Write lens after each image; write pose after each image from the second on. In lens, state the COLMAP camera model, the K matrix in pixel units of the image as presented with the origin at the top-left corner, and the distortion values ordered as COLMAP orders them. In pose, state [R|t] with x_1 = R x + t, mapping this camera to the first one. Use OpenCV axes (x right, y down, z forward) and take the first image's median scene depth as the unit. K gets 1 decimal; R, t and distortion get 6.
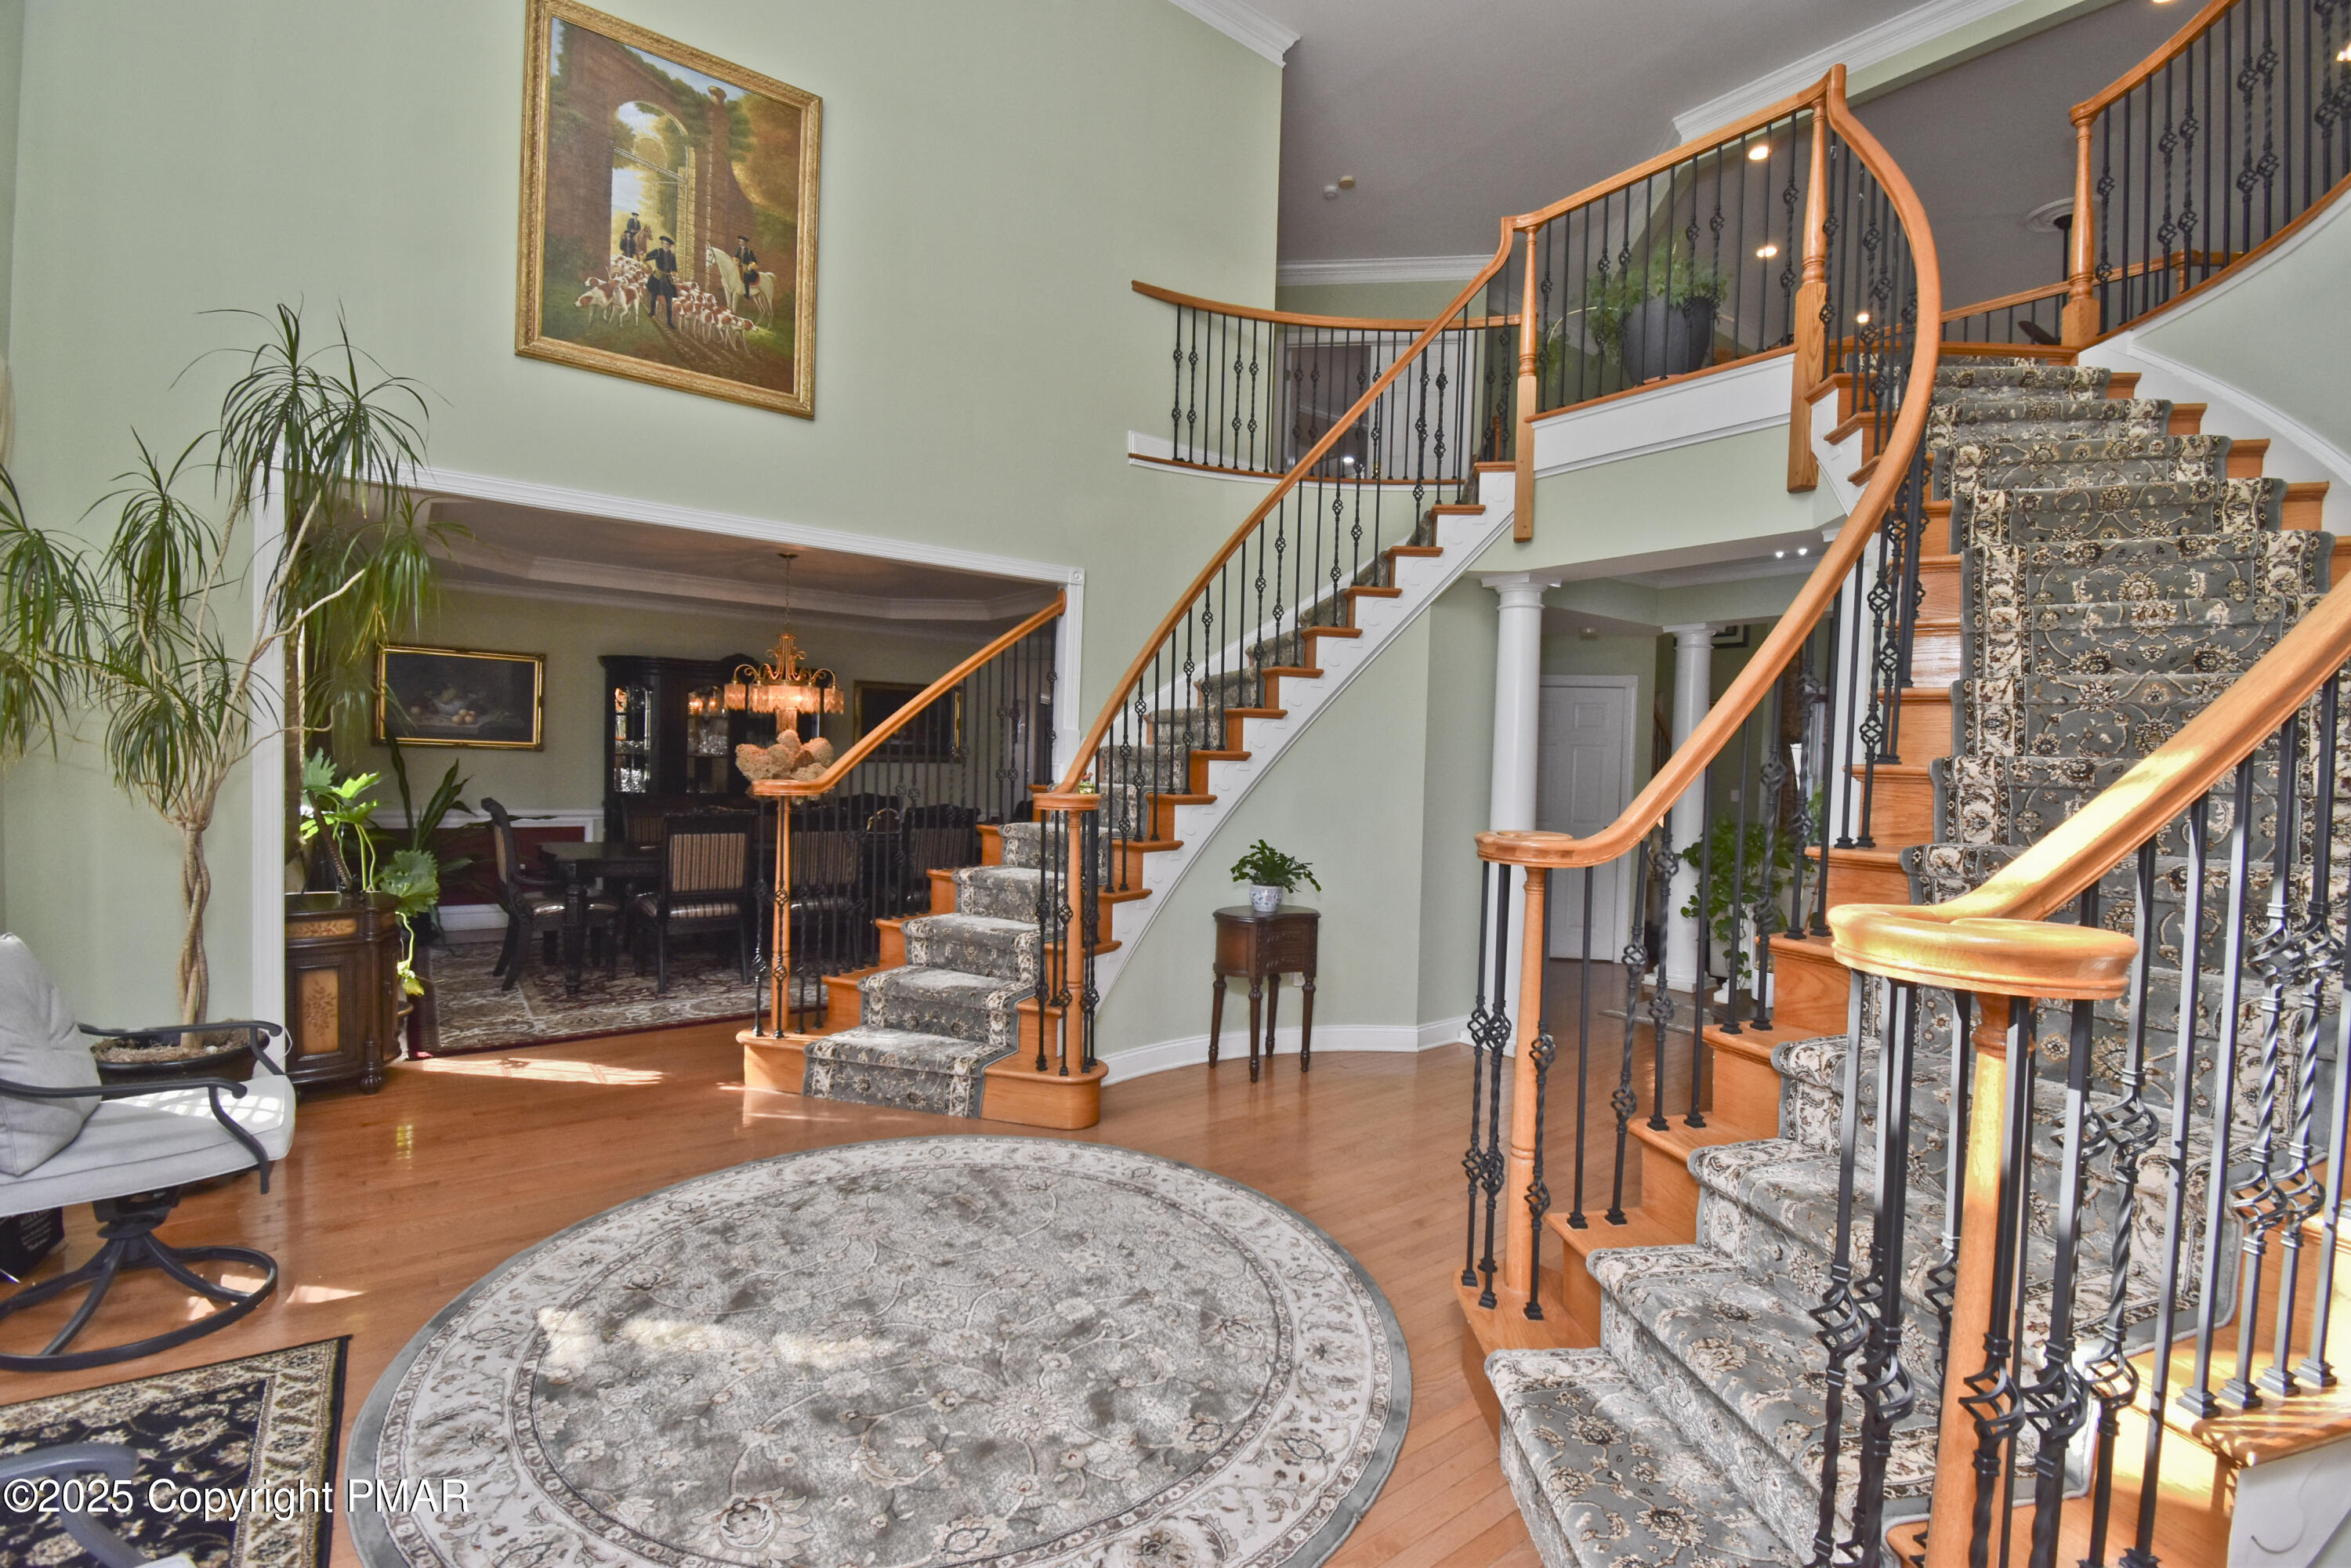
lens RADIAL K [[1034.9, 0, 1174.7], [0, 1034.9, 788.8], [0, 0, 1]] dist [0.017098, -0.023662]
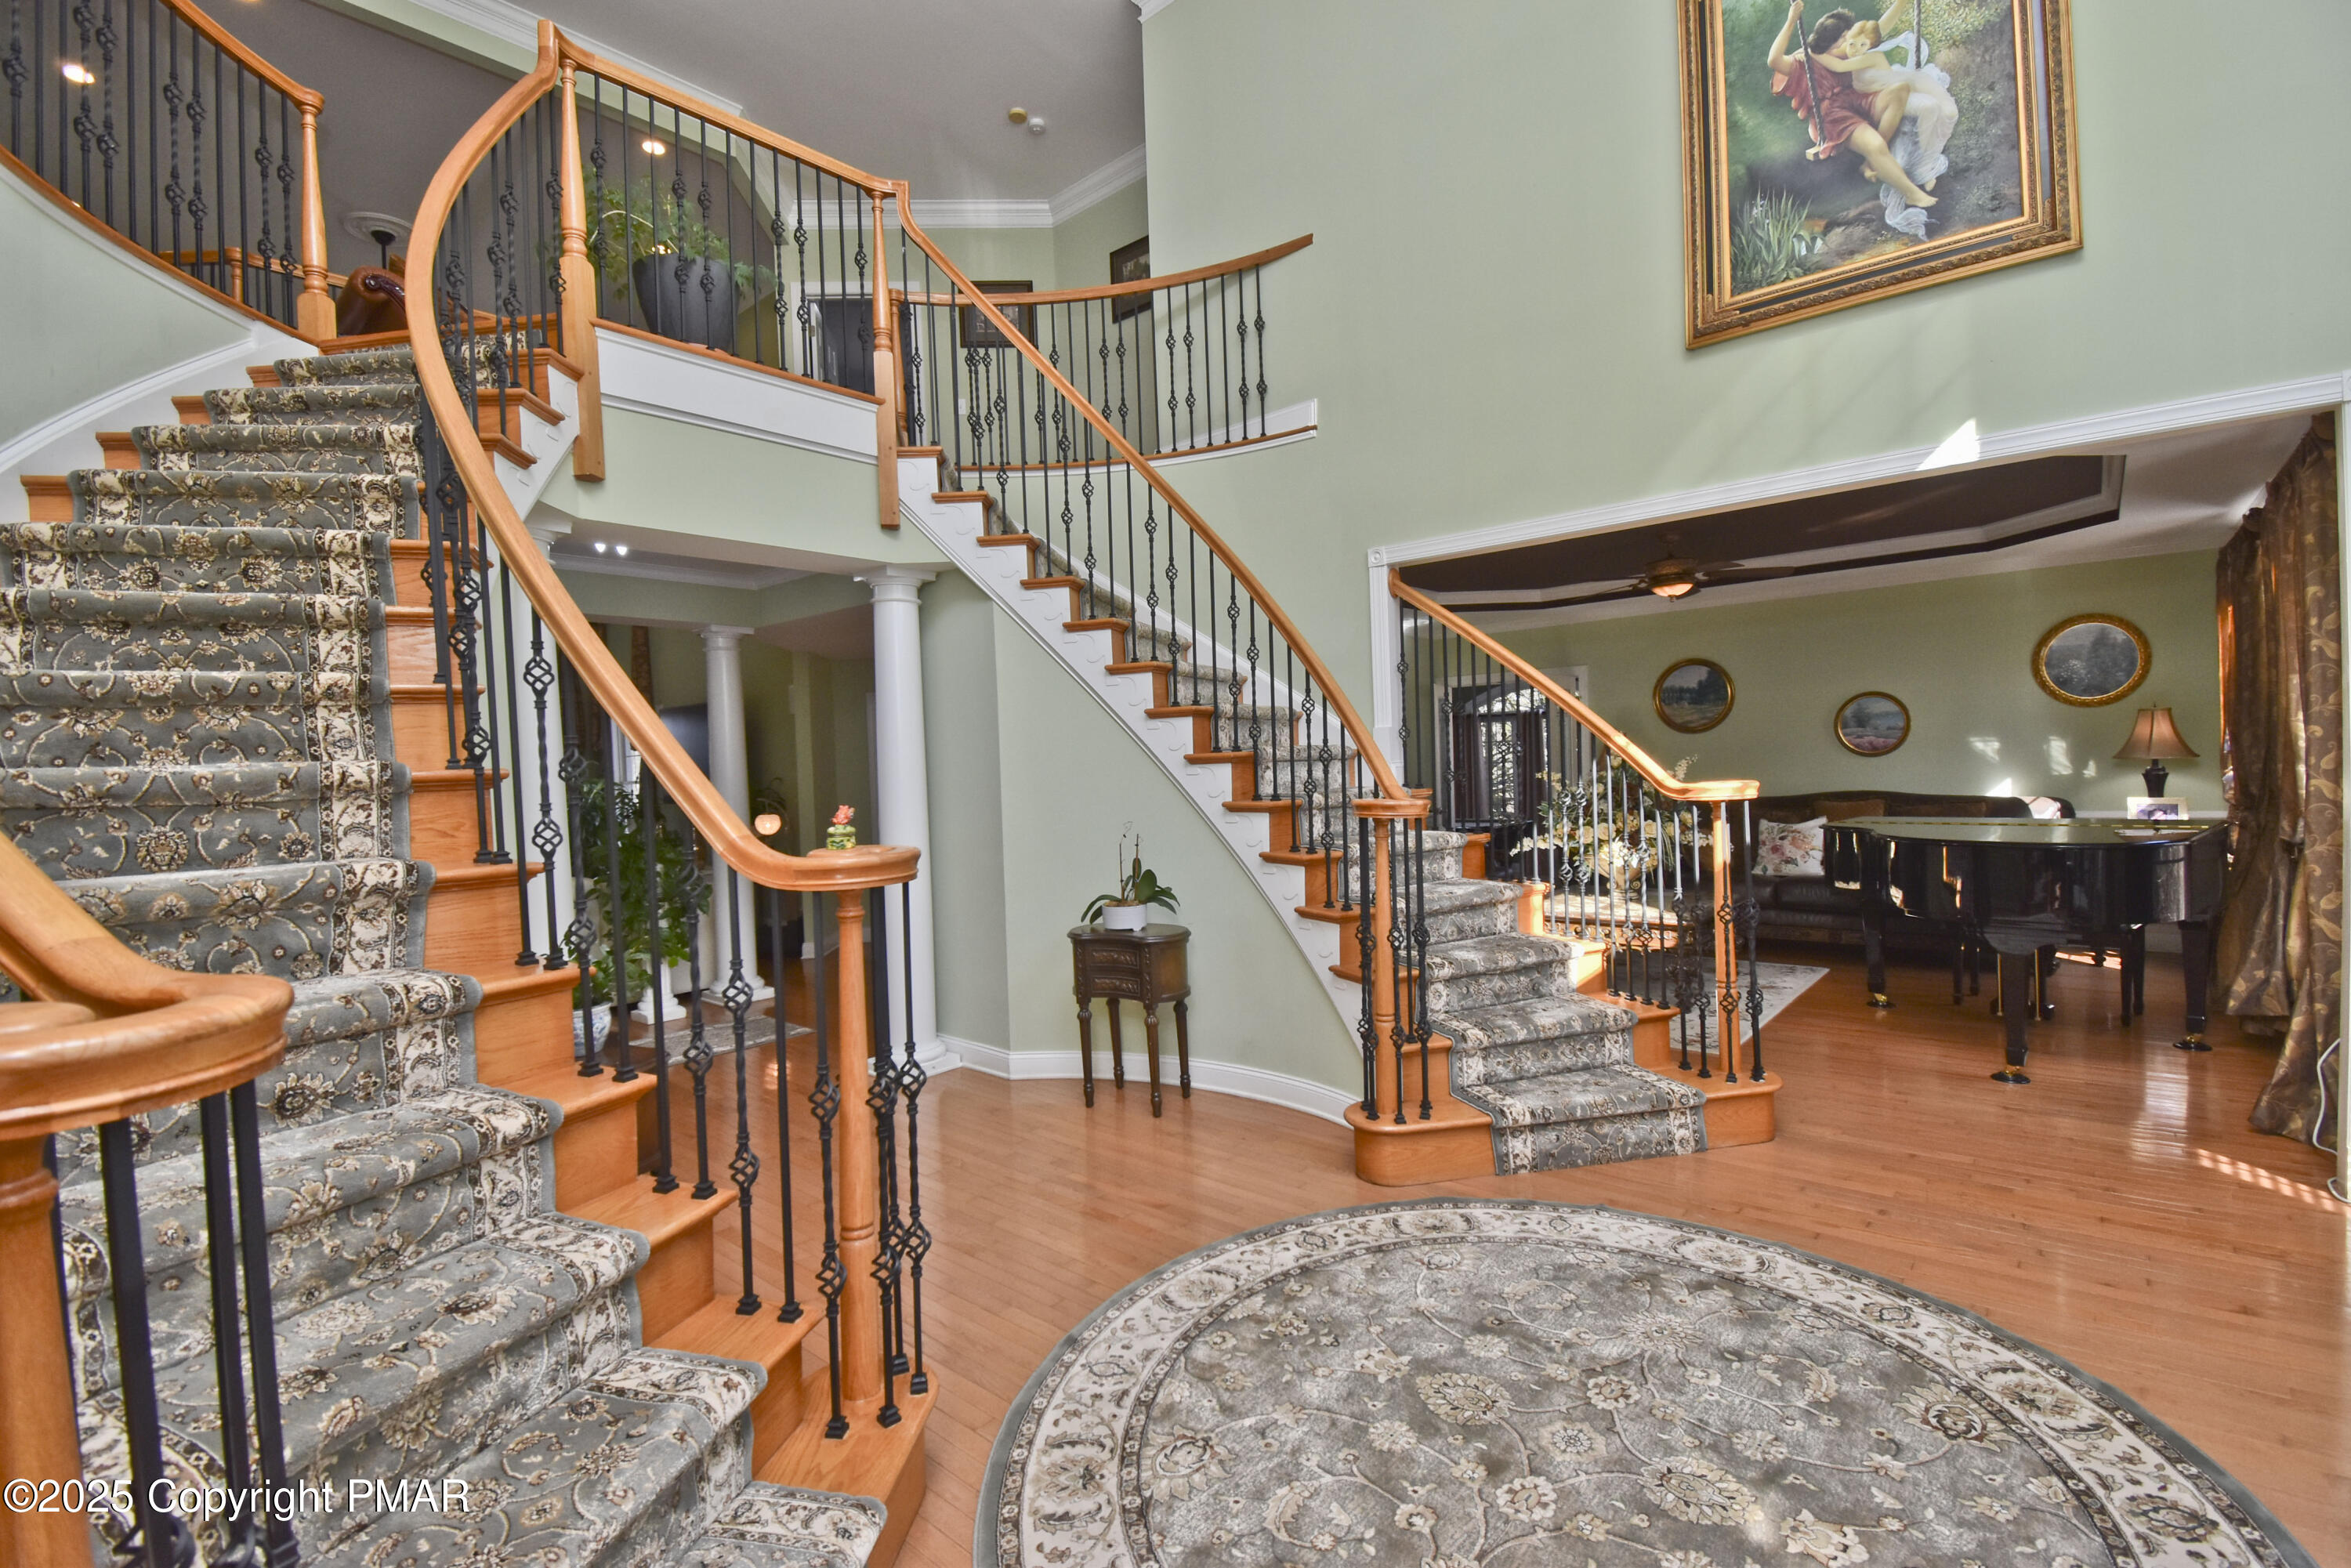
lens RADIAL K [[1034.9, 0, 1174.7], [0, 1034.9, 788.8], [0, 0, 1]] dist [0.017098, -0.023662]
pose [[-0.197548, -0.043605, 0.979323, -0.514884], [0.060140, 0.996589, 0.056505, -0.035976], [-0.978447, 0.070059, -0.194252, 0.787192]]
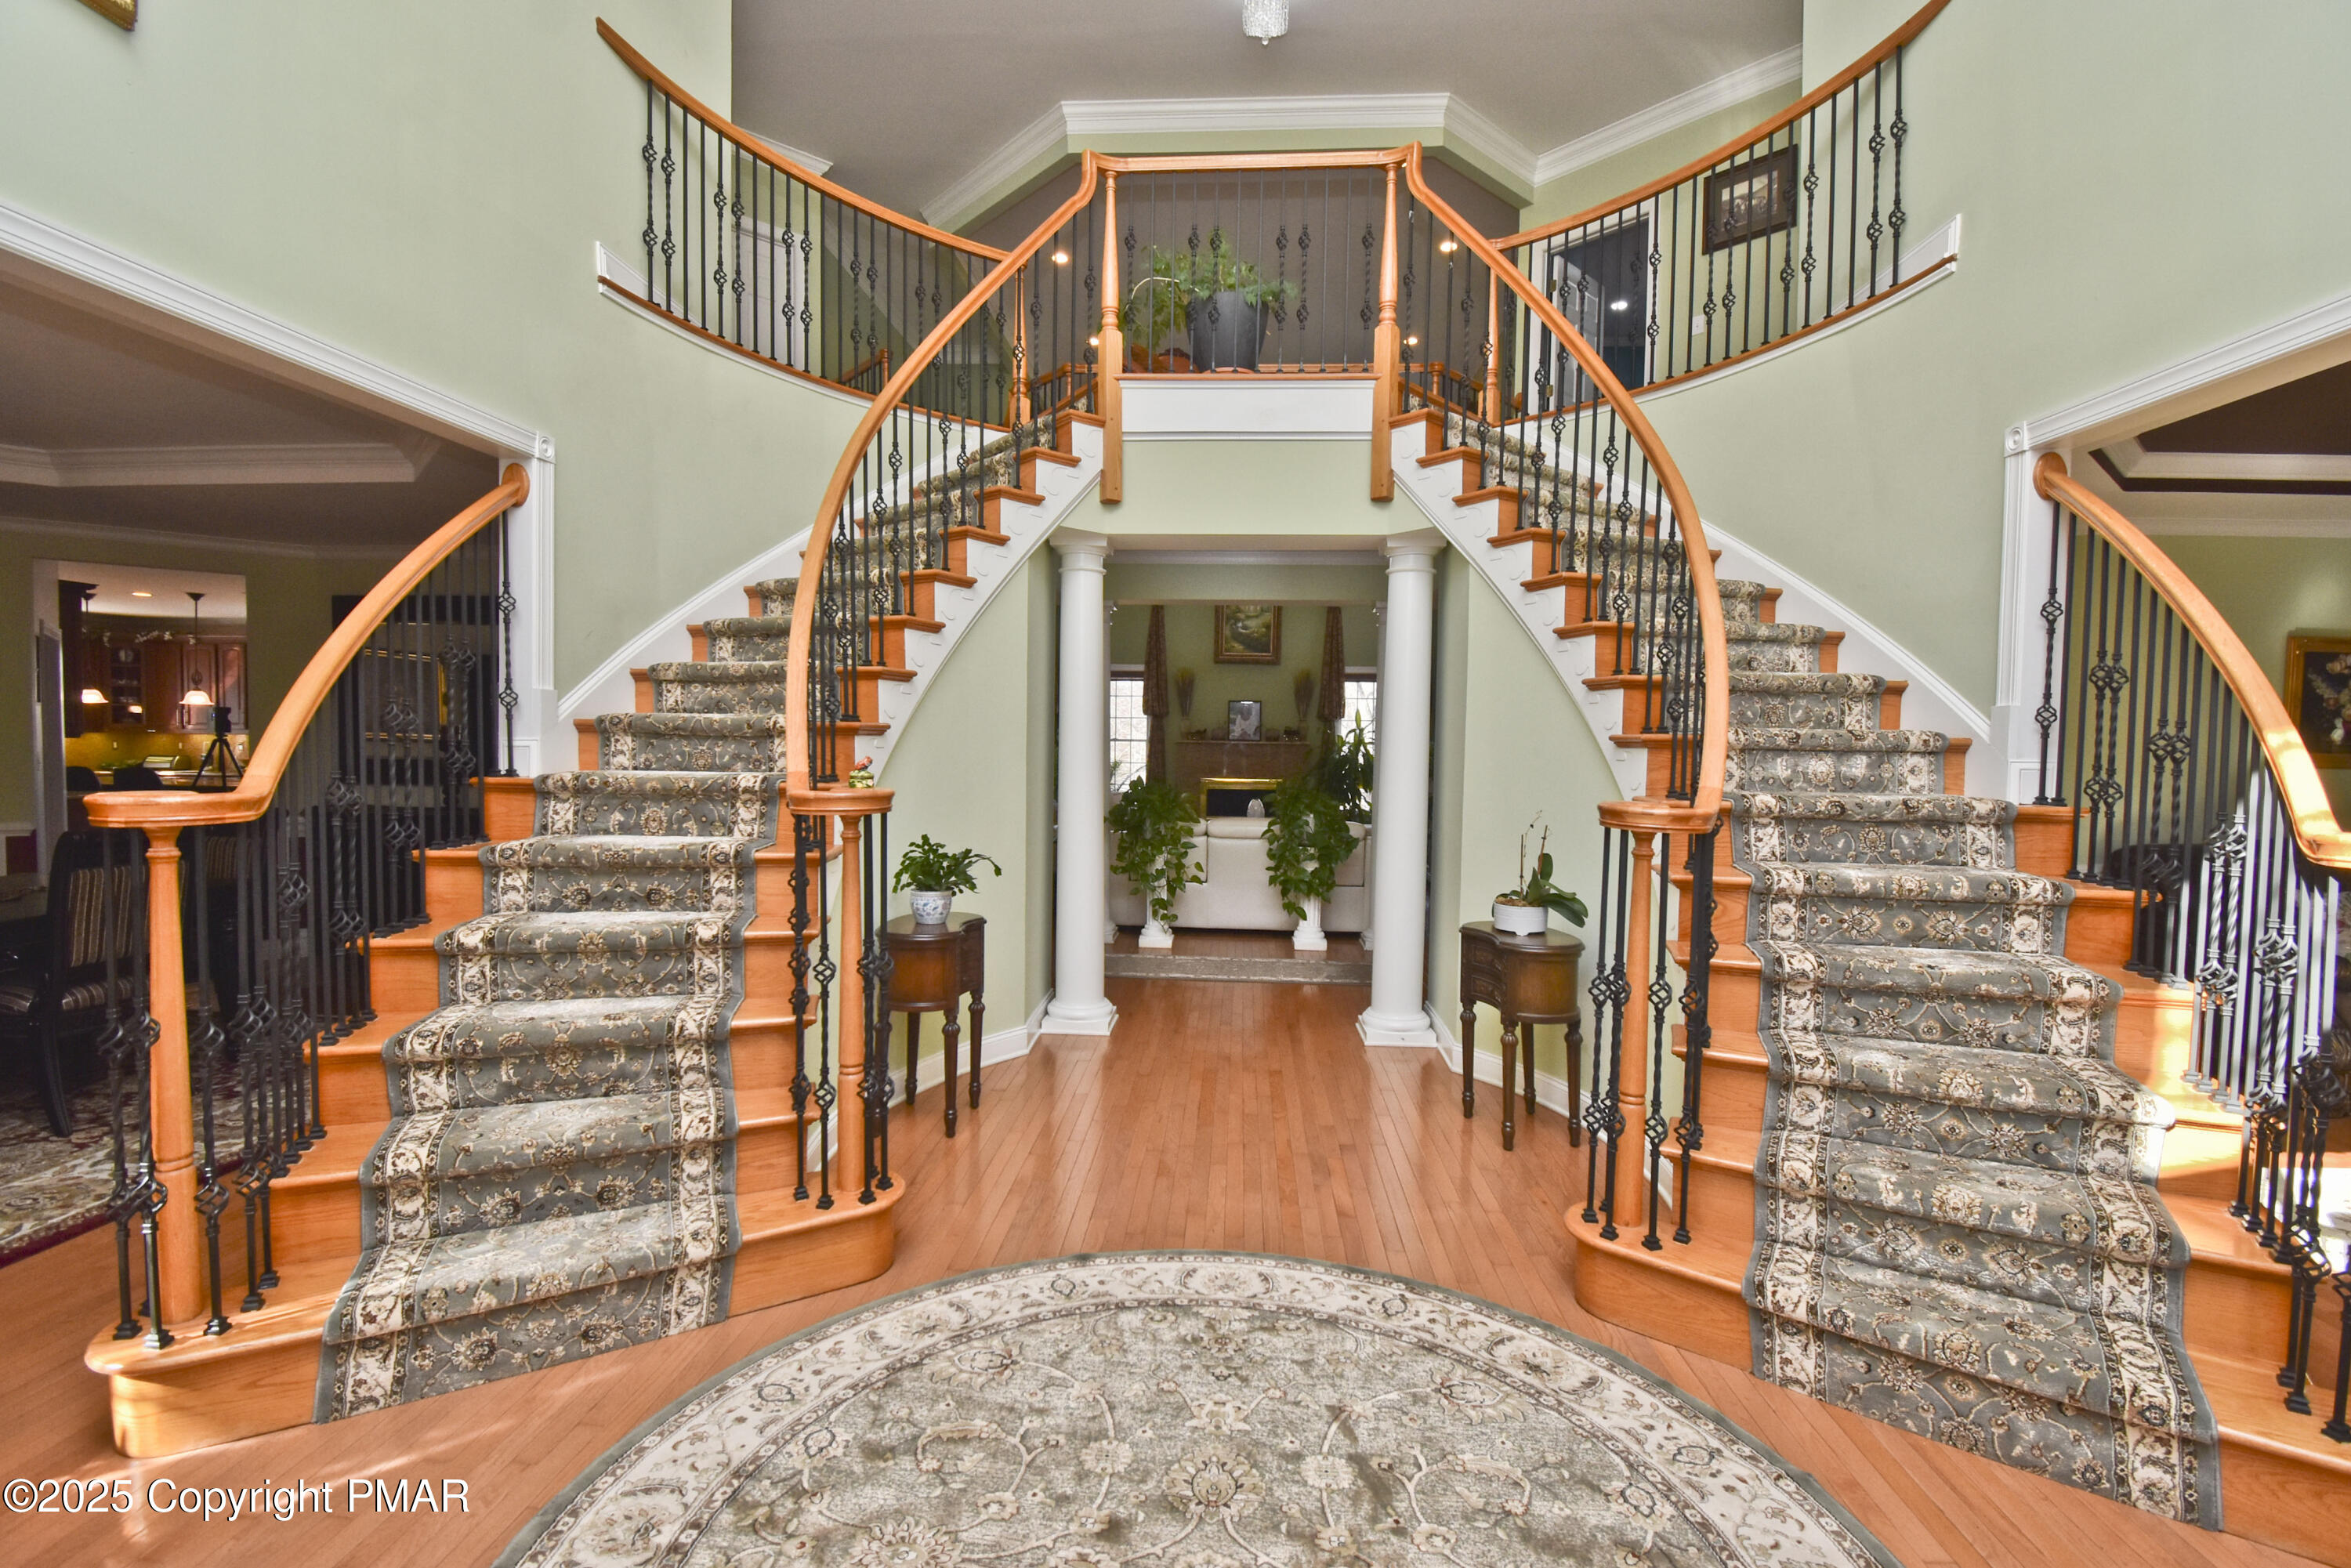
lens RADIAL K [[1065.0, 0, 1175.5], [0, 1065.0, 784.0], [0, 0, 1]] dist [0.018913, -0.026317]
pose [[0.655447, -0.046689, 0.753796, -0.402730], [0.026410, 0.998894, 0.038907, -0.016085], [-0.754779, -0.005594, 0.655955, 0.320106]]
